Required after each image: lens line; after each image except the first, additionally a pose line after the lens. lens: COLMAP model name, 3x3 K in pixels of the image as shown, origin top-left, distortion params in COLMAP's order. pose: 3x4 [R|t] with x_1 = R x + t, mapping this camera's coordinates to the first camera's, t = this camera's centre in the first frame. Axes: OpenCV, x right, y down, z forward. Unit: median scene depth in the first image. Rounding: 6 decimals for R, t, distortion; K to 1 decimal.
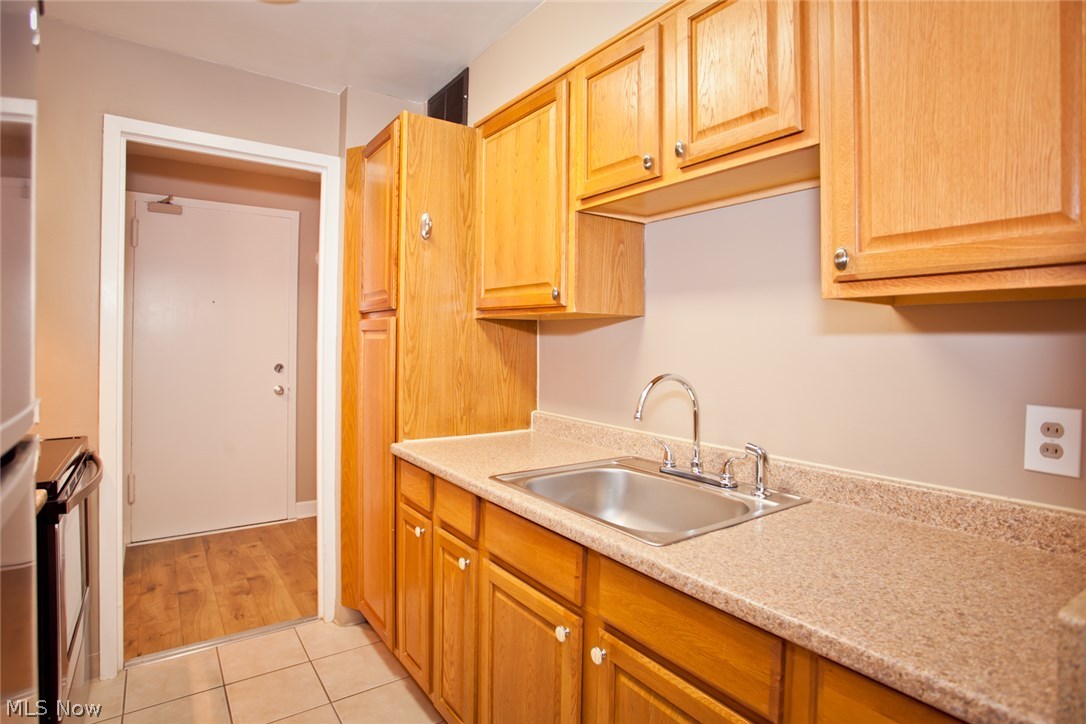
lens RADIAL K [[551.8, 0, 525.4], [0, 551.8, 344.4], [0, 0, 1]] dist [-0.056765, 0.018371]
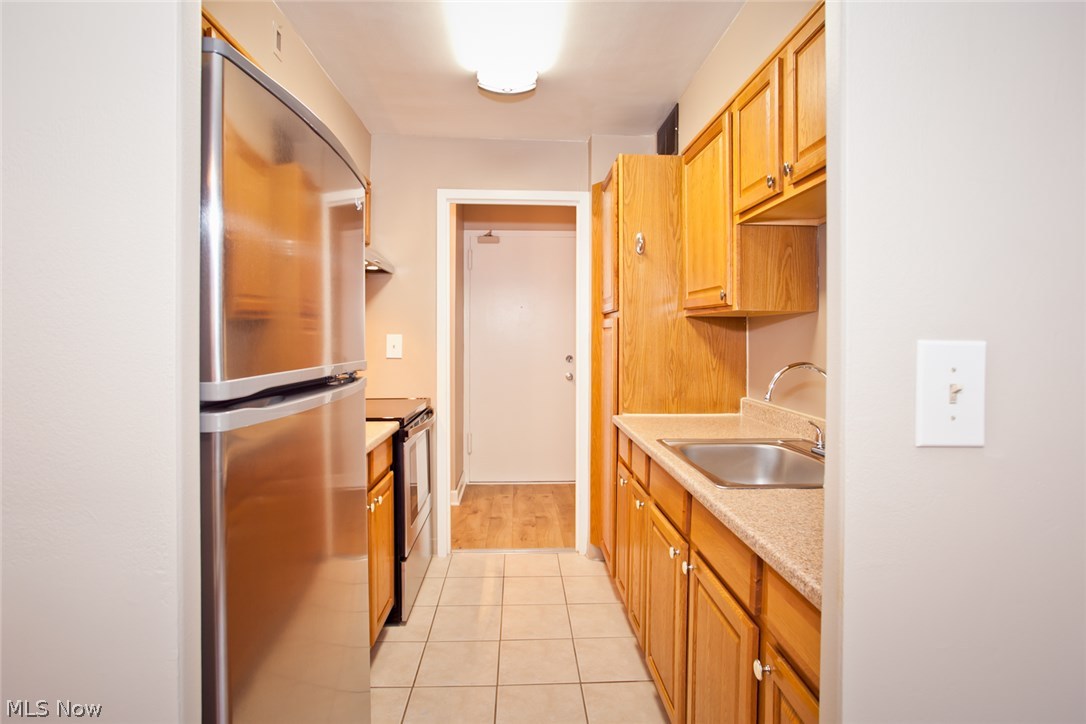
lens RADIAL K [[551.8, 0, 548.5], [0, 551.8, 353.3], [0, 0, 1]] dist [-0.056765, 0.018371]
pose [[0.852419, 0.011016, -0.522744, 0.288267], [-0.000045, 0.999780, 0.020995, 0.007655], [0.522860, -0.017873, 0.852231, -0.169587]]
